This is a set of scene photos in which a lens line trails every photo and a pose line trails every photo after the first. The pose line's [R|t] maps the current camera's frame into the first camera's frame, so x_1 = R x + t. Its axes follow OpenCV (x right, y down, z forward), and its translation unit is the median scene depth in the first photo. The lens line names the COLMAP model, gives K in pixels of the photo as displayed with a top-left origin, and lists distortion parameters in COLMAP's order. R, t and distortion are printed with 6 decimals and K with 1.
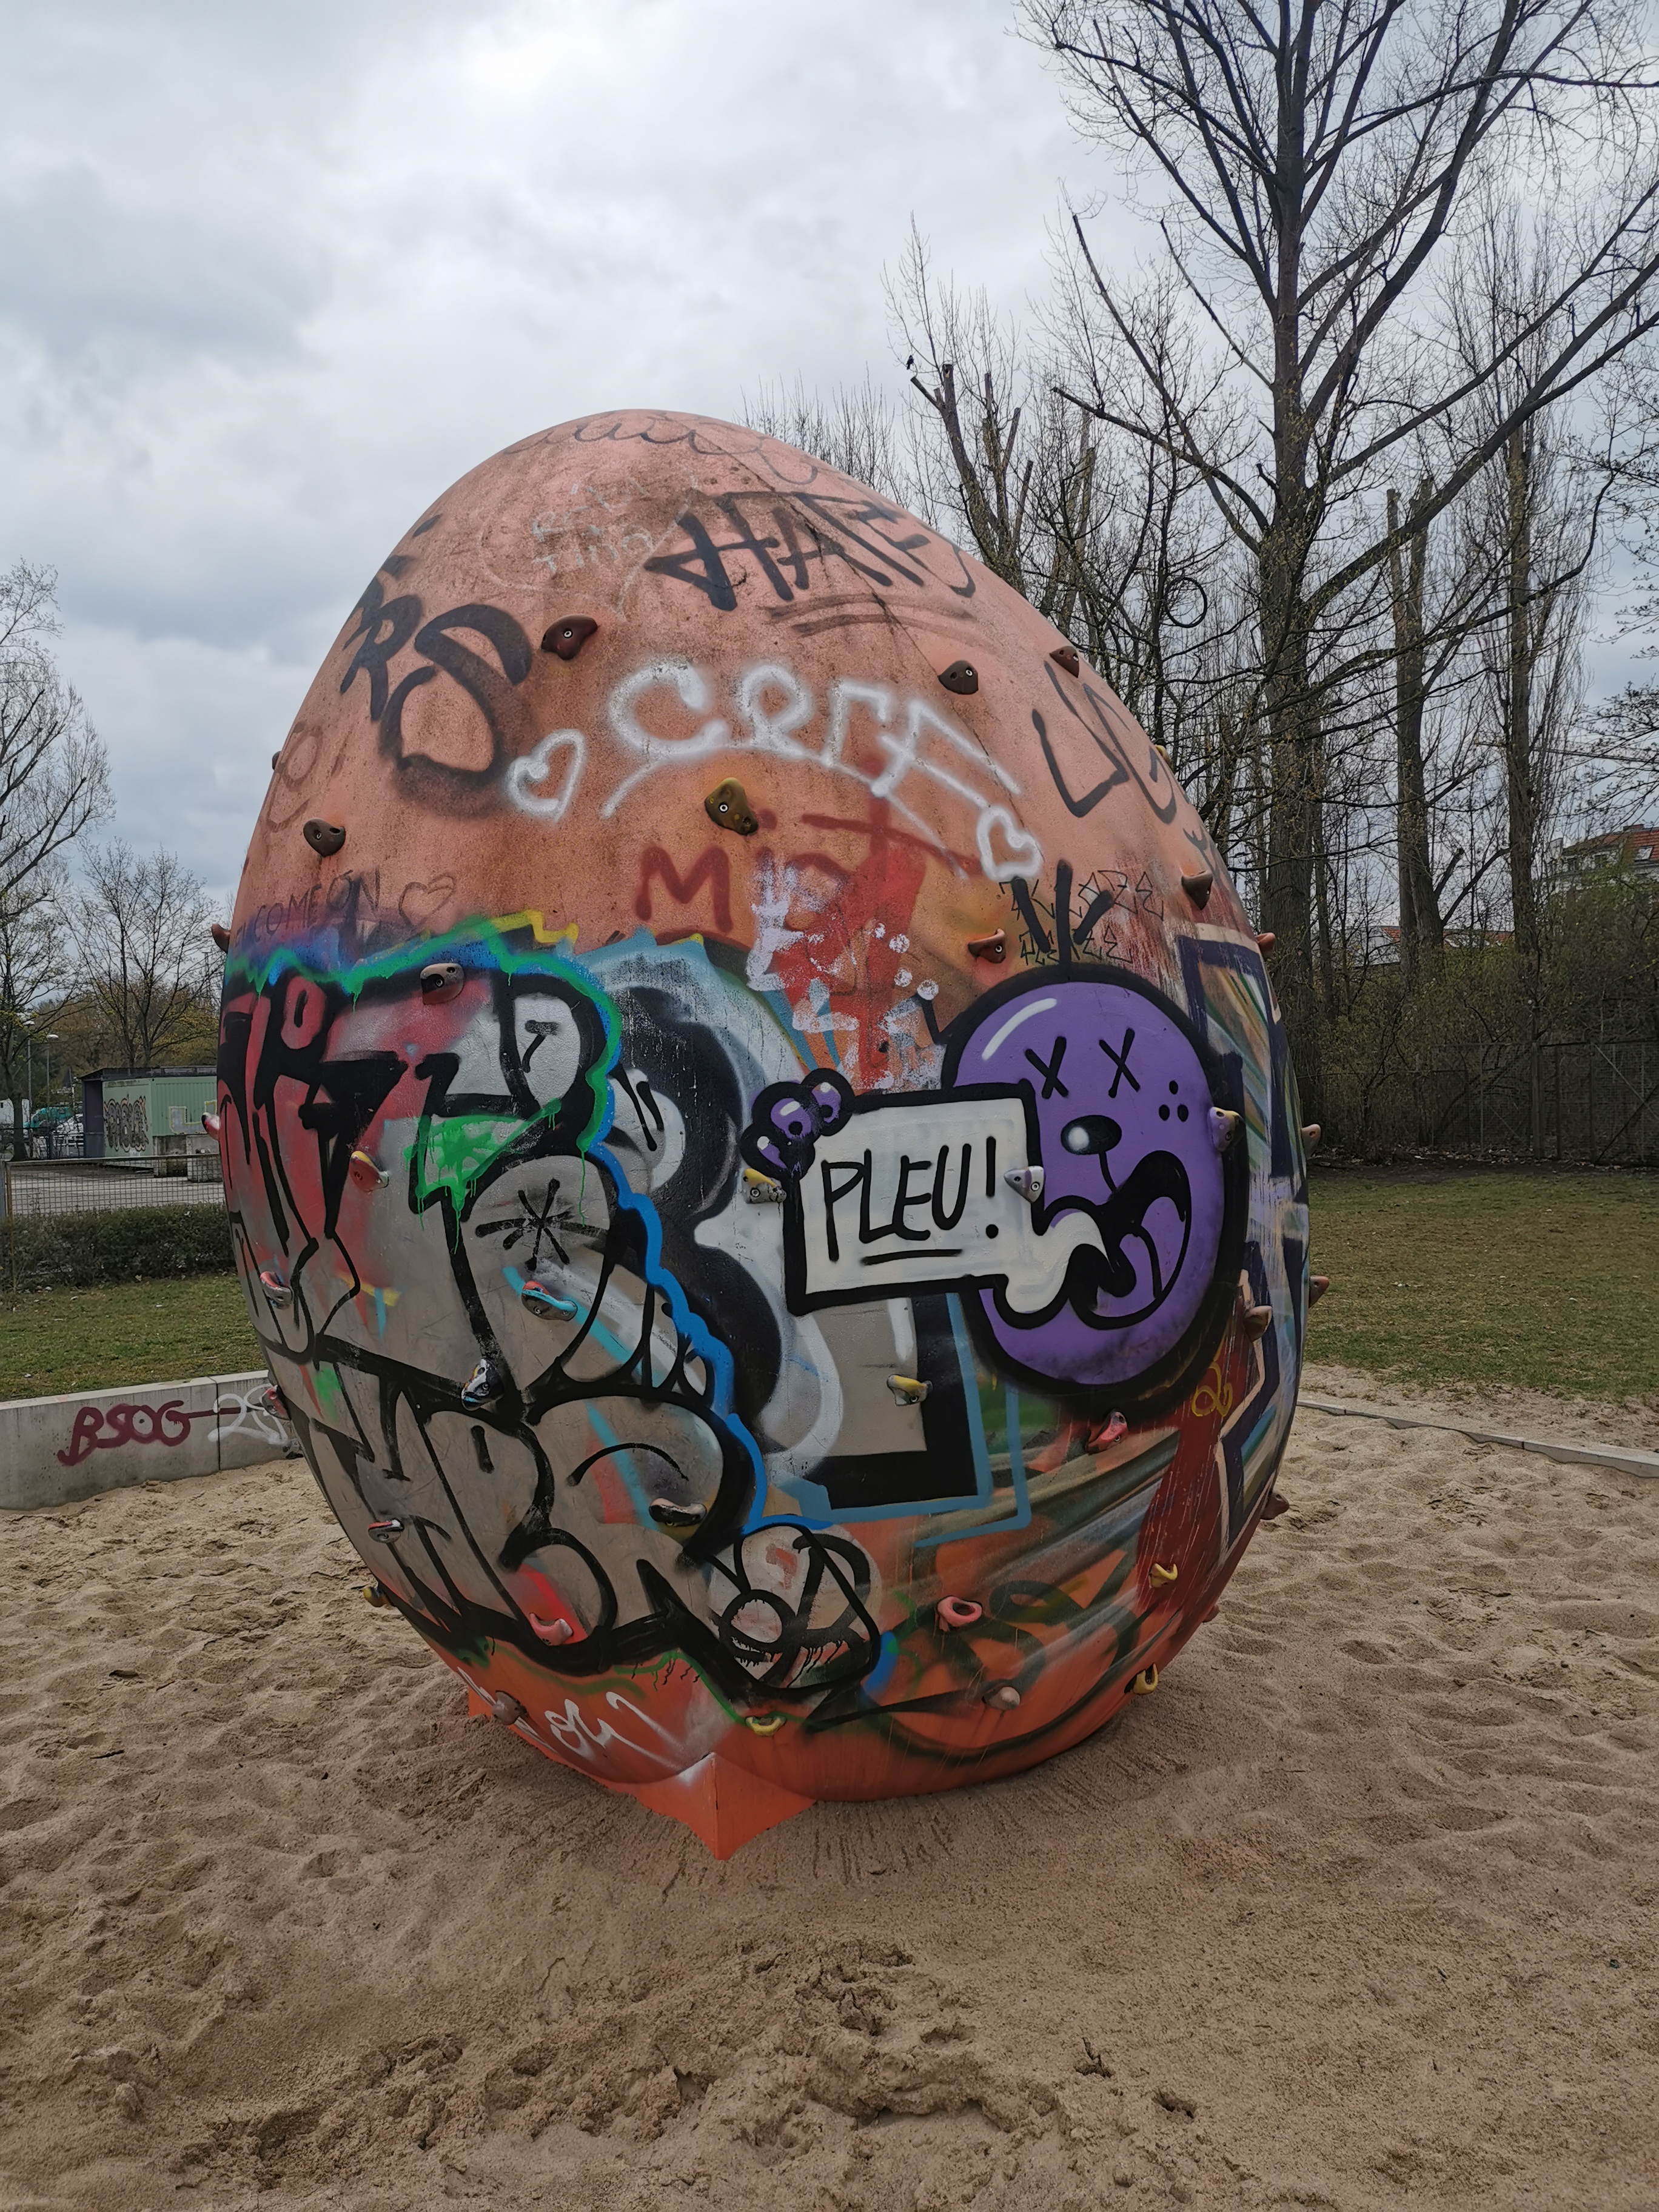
lens RADIAL K [[1708.4, 0, 832.3], [0, 1708.4, 1098.4], [0, 0, 1]] dist [0.050952, -0.030301]
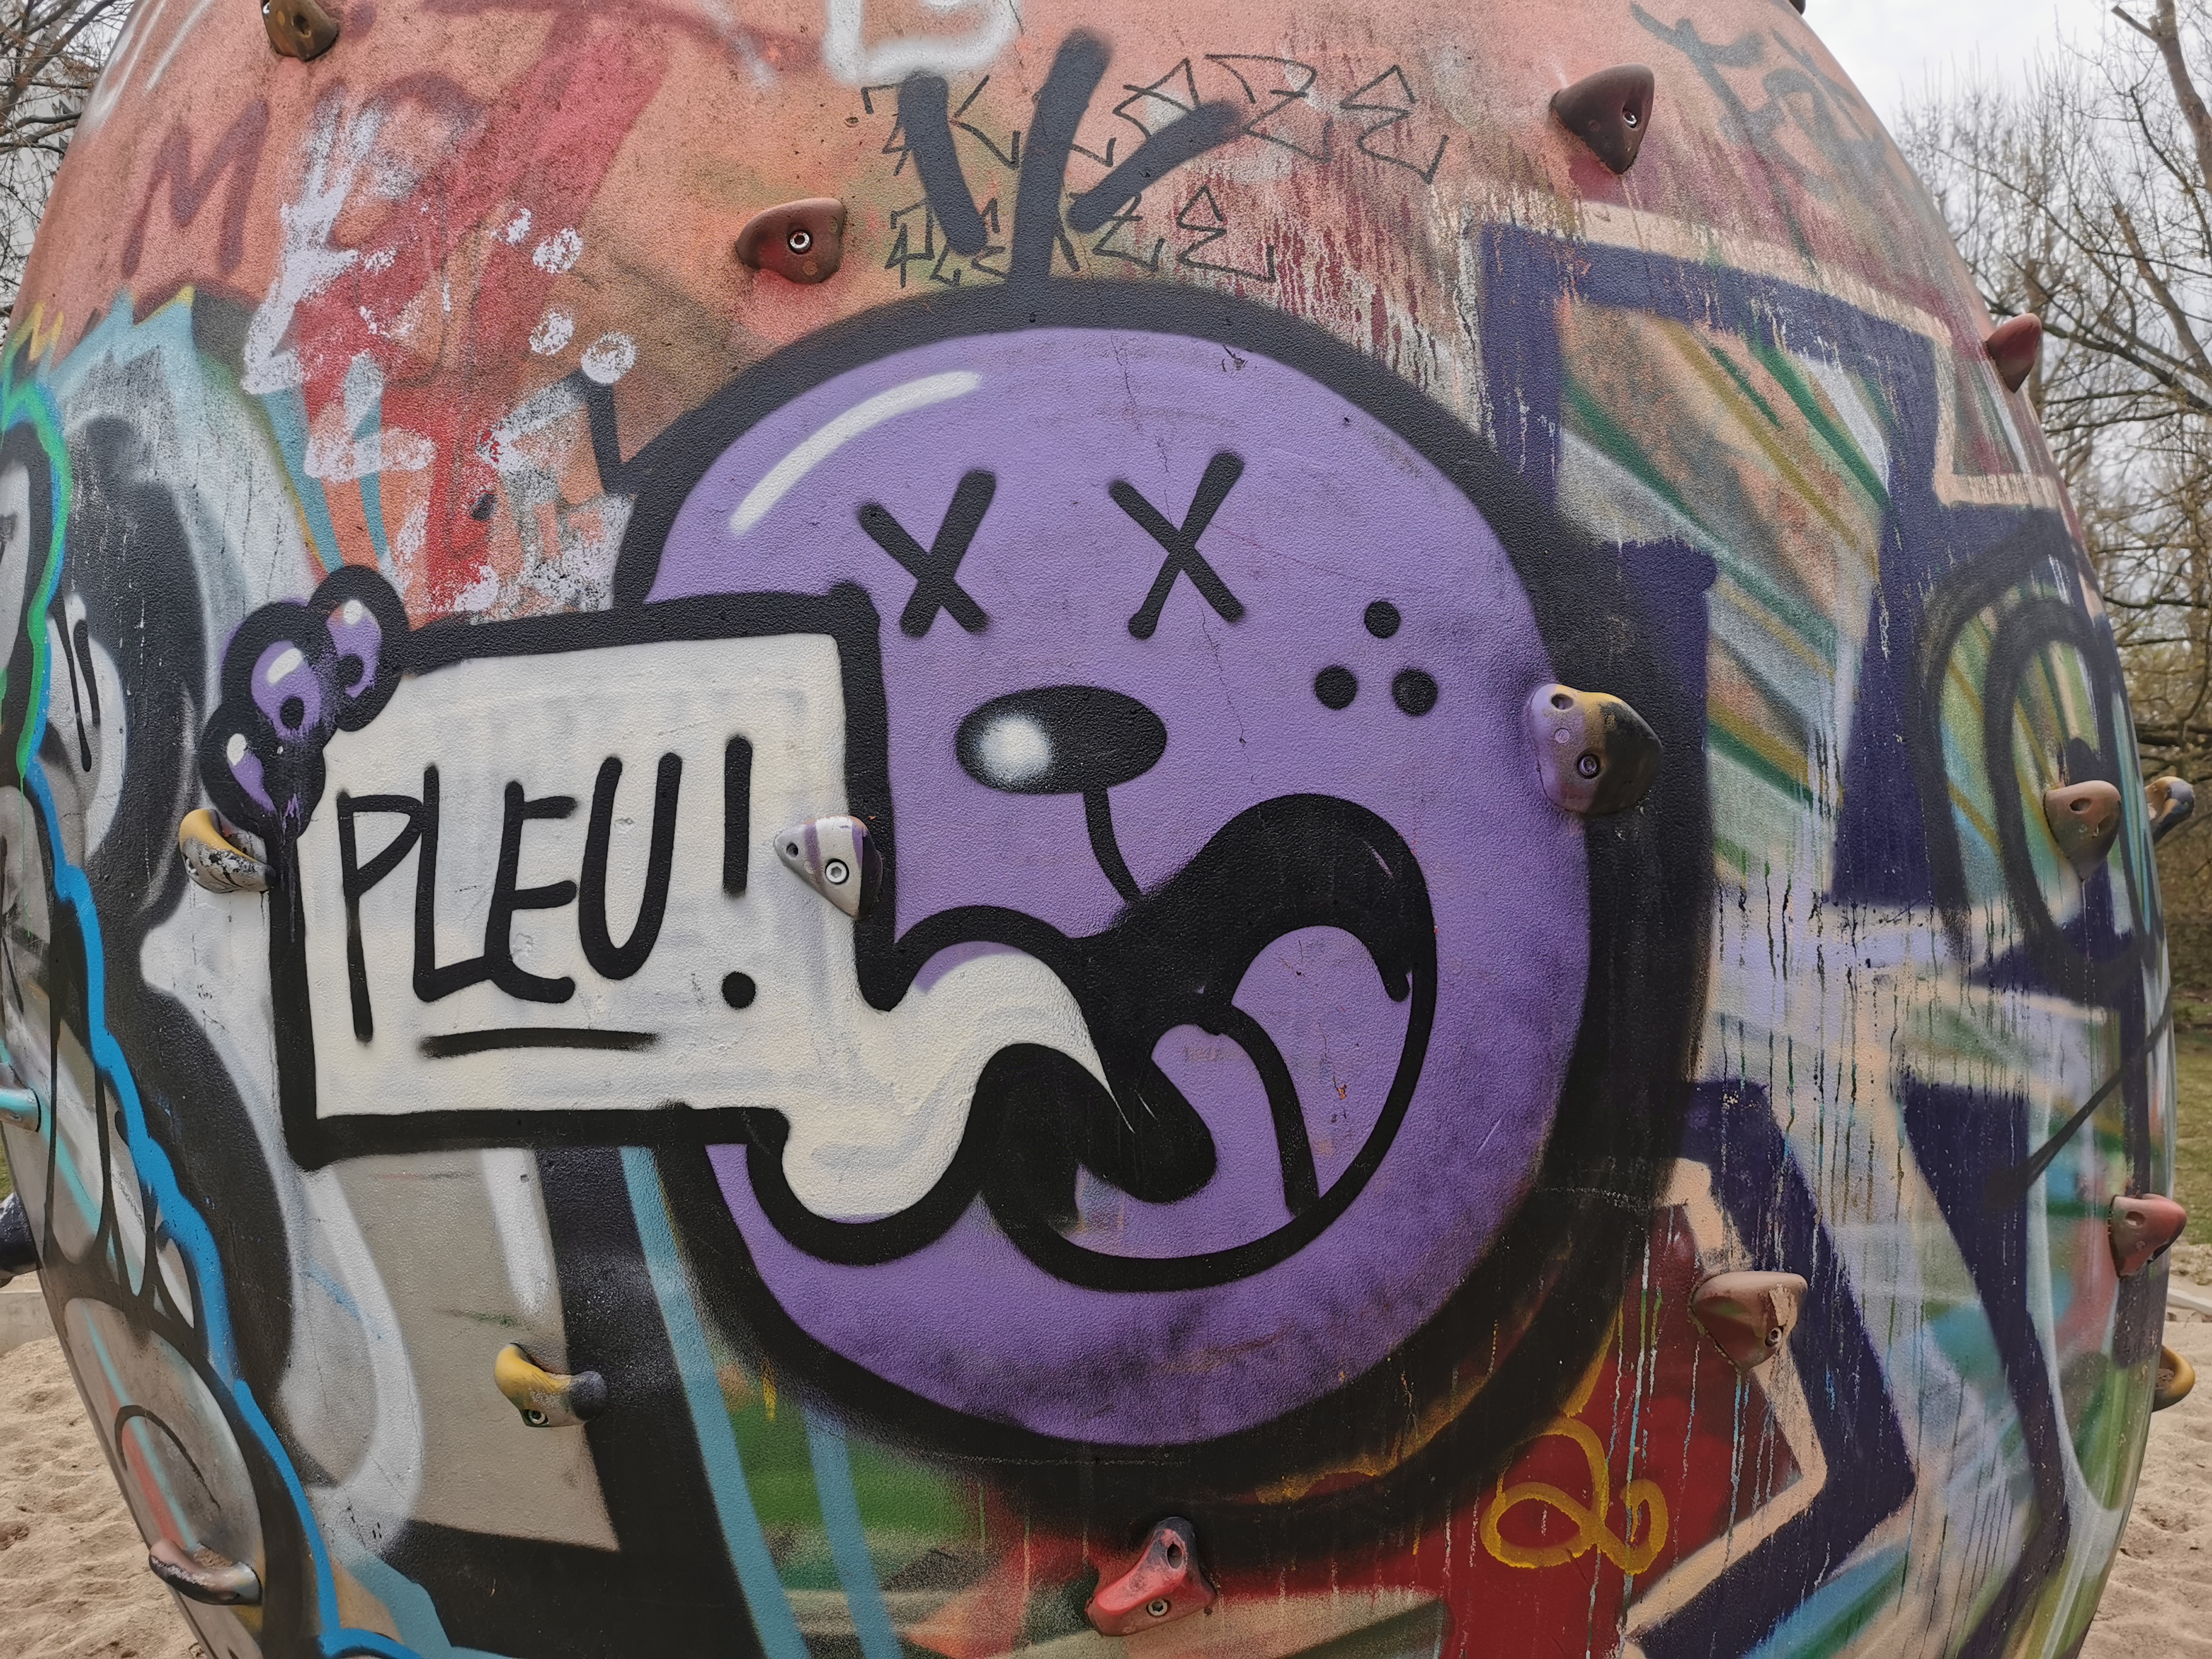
lens RADIAL K [[1708.4, 0, 1101.9], [0, 1708.4, 843.9], [0, 0, 1]] dist [0.050952, -0.030301]
pose [[0.871733, 0.007924, -0.489918, 0.343538], [-0.024540, 0.999320, -0.027502, 0.054148], [0.489367, 0.035997, 0.871335, 0.711498]]
